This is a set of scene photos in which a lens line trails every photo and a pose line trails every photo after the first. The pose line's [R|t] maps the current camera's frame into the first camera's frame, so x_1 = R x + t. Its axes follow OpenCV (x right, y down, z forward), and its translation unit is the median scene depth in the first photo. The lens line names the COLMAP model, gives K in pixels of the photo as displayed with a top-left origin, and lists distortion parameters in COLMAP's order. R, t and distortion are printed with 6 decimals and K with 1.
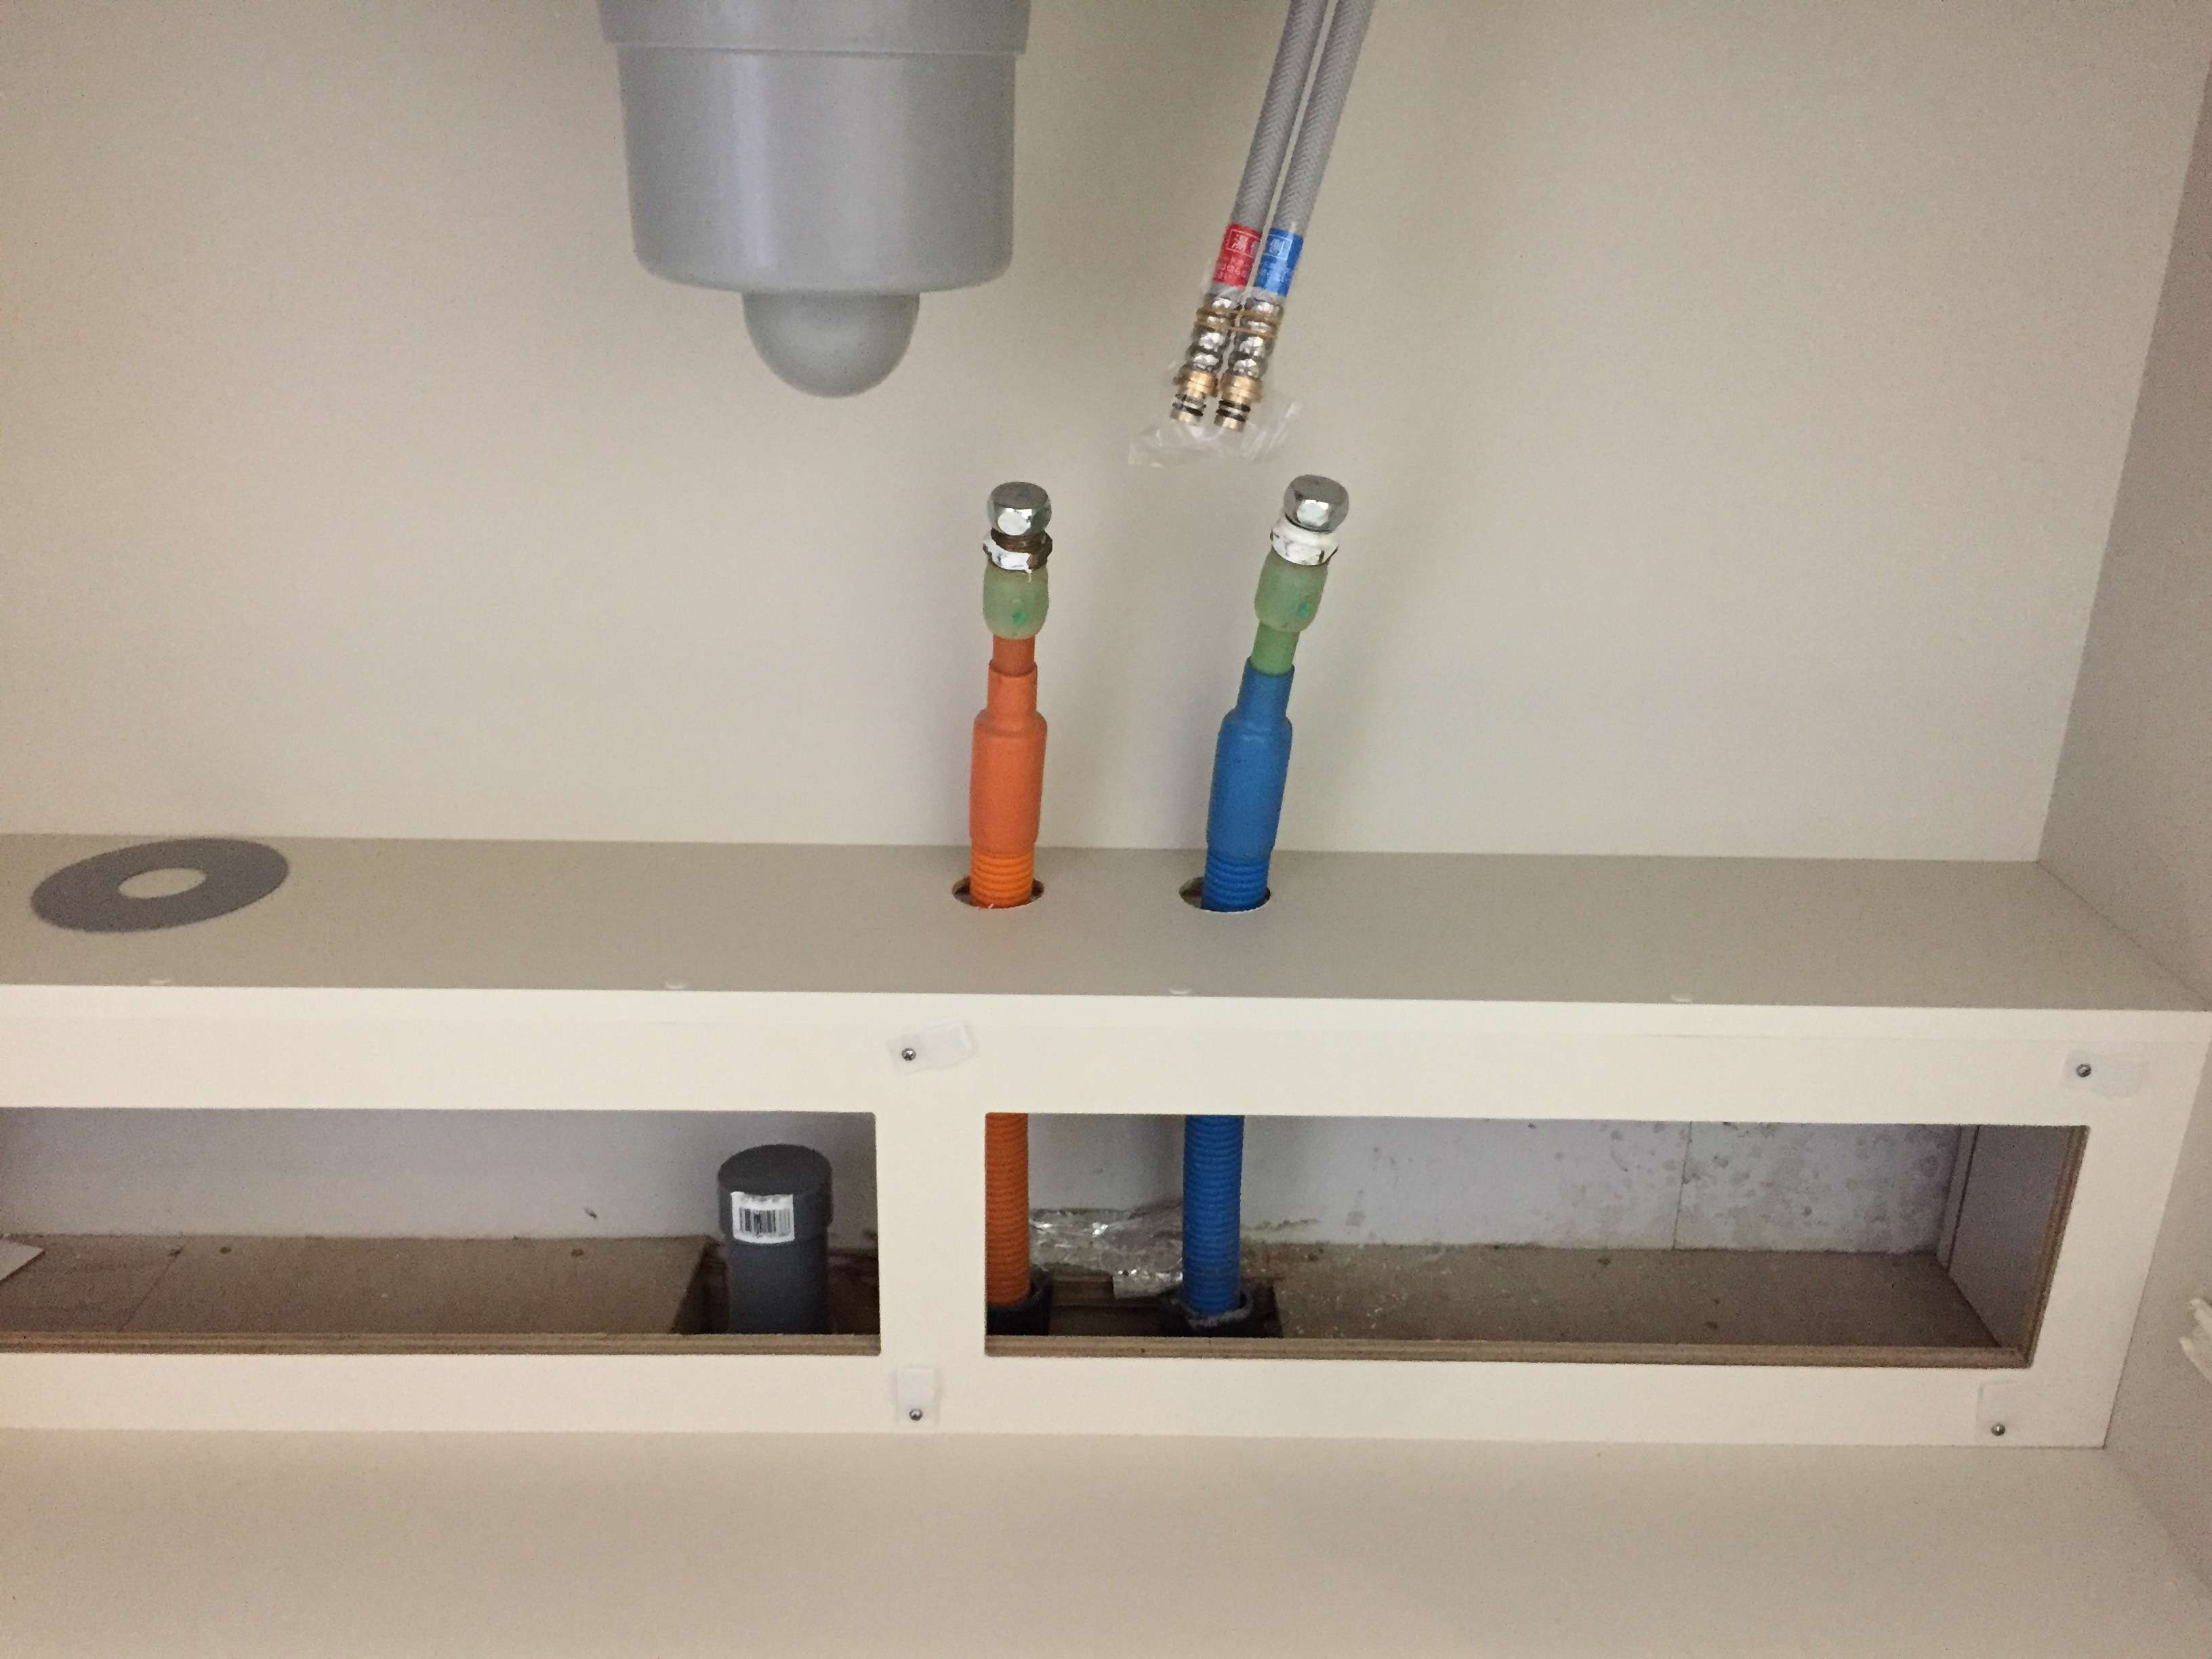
lens RADIAL K [[1915.3, 0, 1106.0], [0, 1915.3, 829.5], [0, 0, 1]] dist [0.103767, -0.143643]
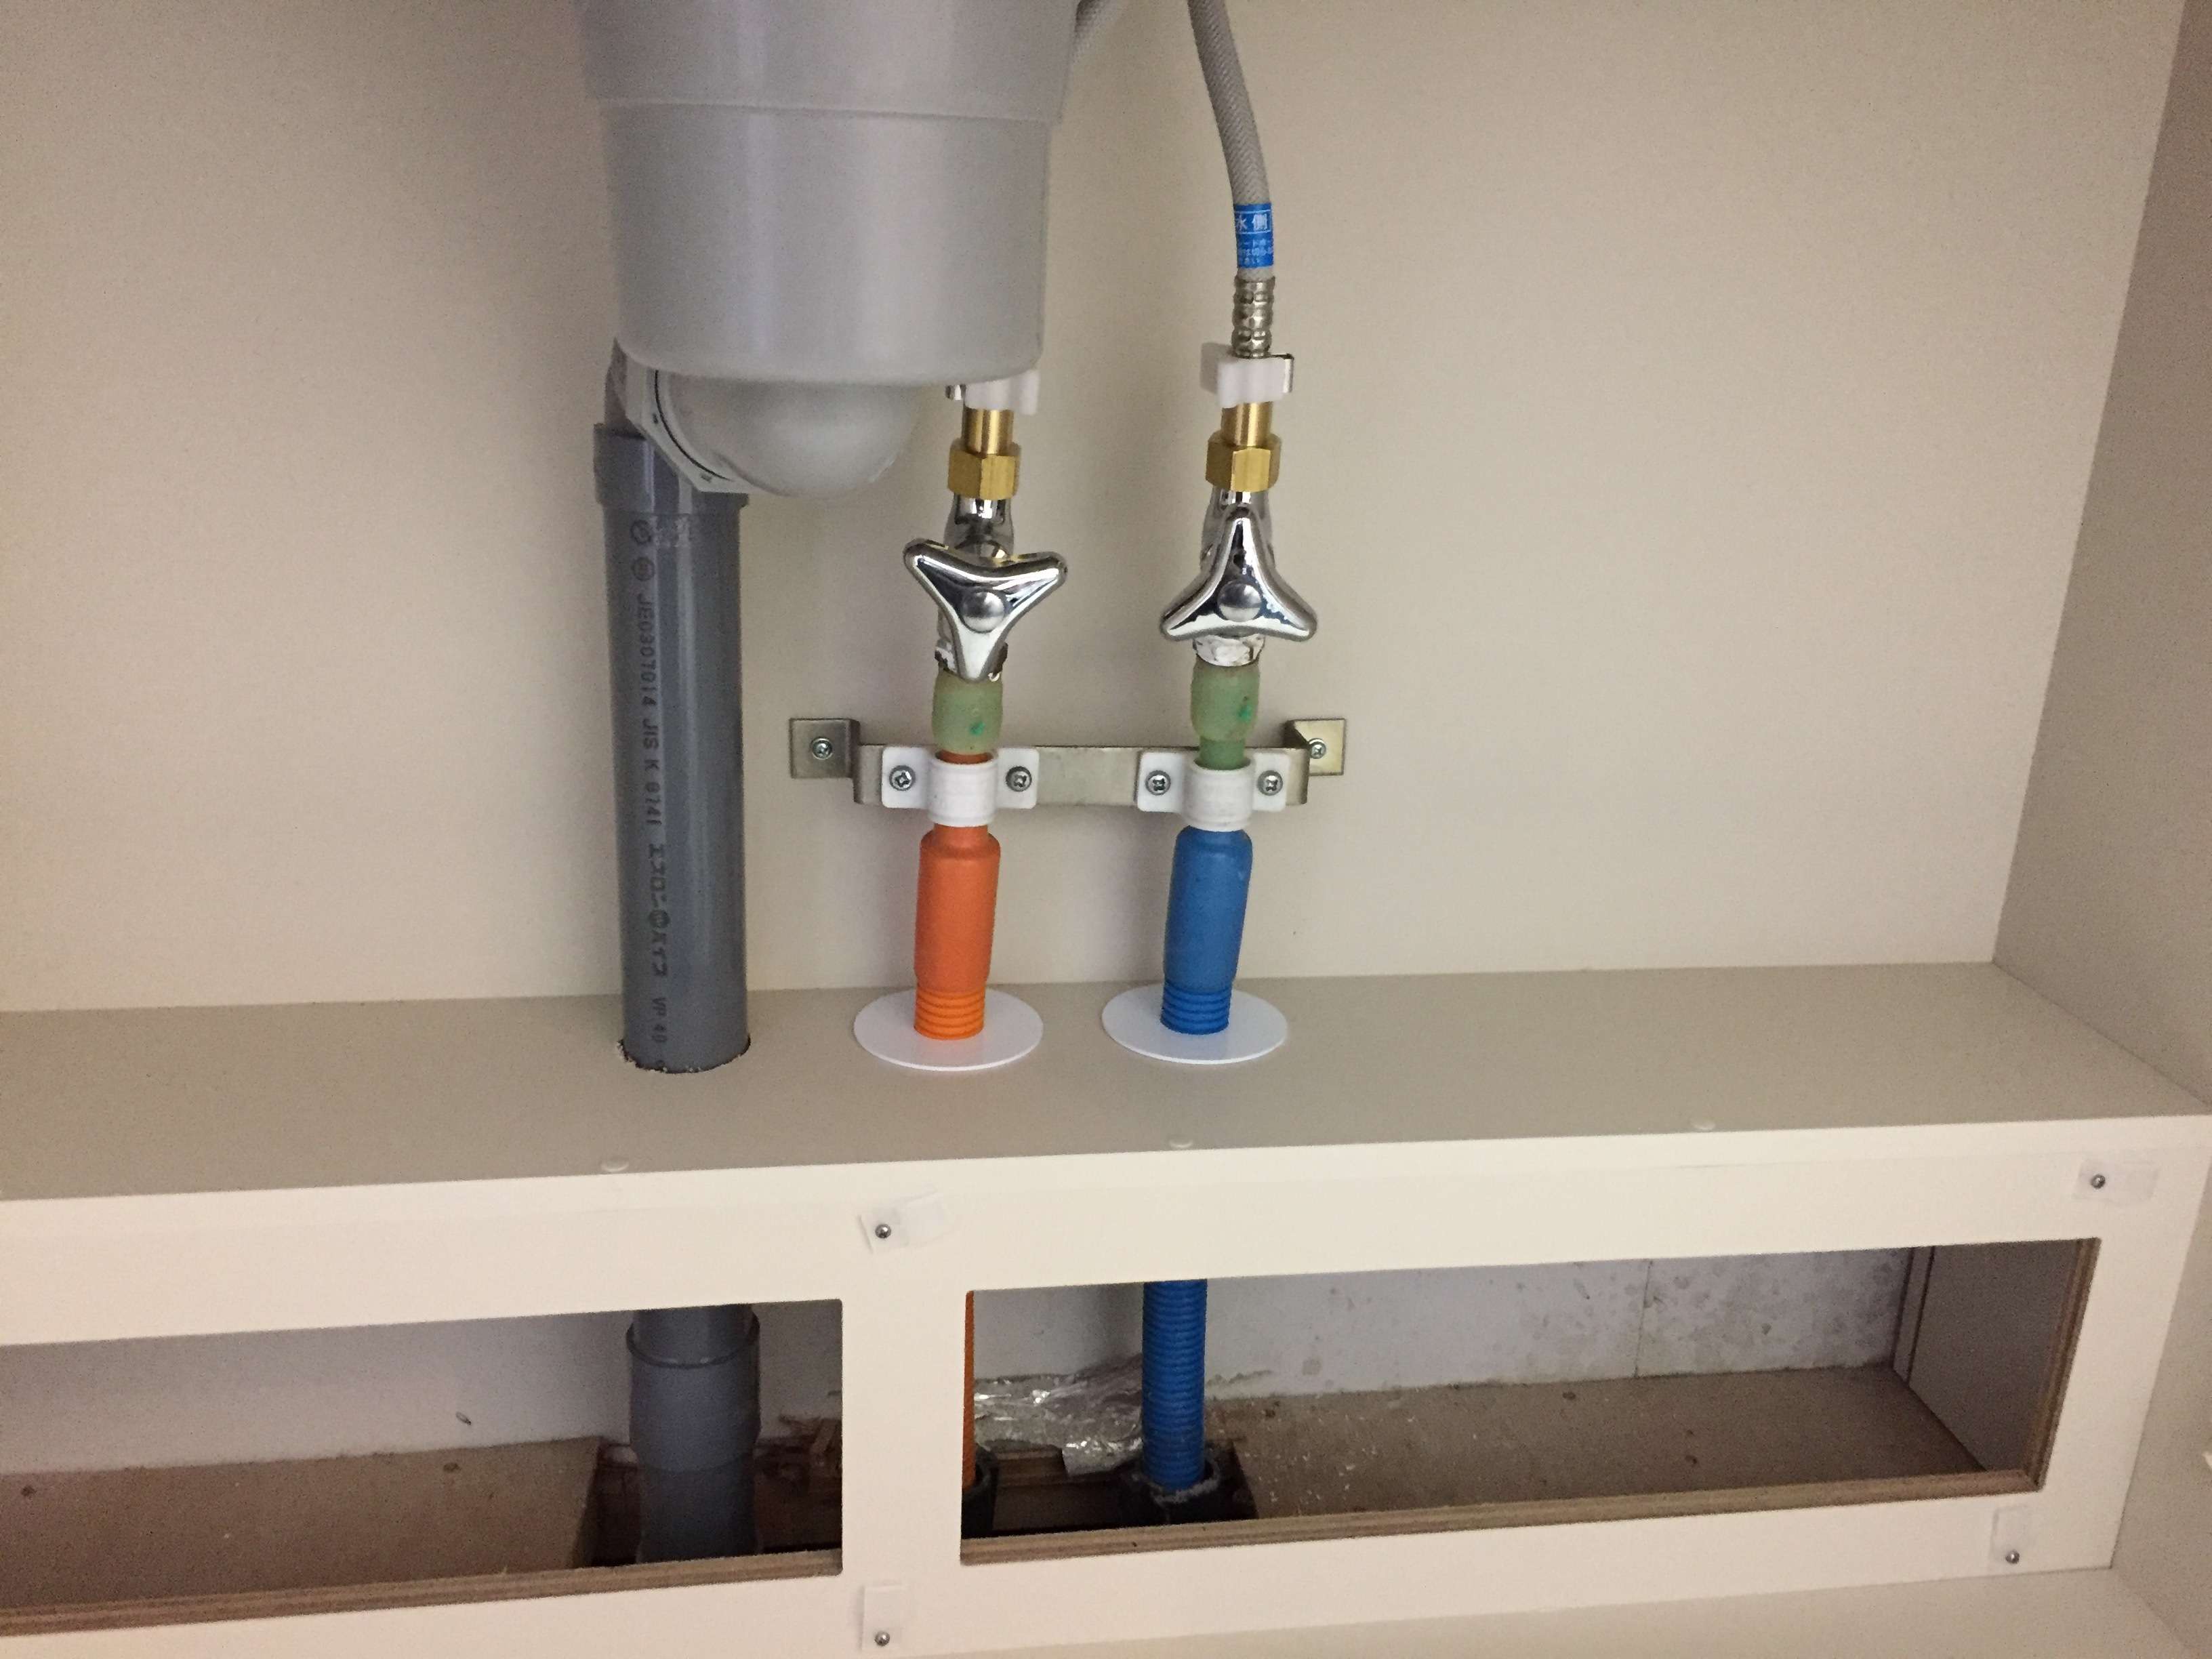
lens RADIAL K [[1915.3, 0, 1106.0], [0, 1915.3, 829.5], [0, 0, 1]] dist [0.103767, -0.143643]
pose [[0.990615, -0.027028, 0.133979, -0.089605], [0.033531, 0.998354, -0.046523, -0.018158], [-0.132501, 0.050579, 0.989891, 0.074851]]
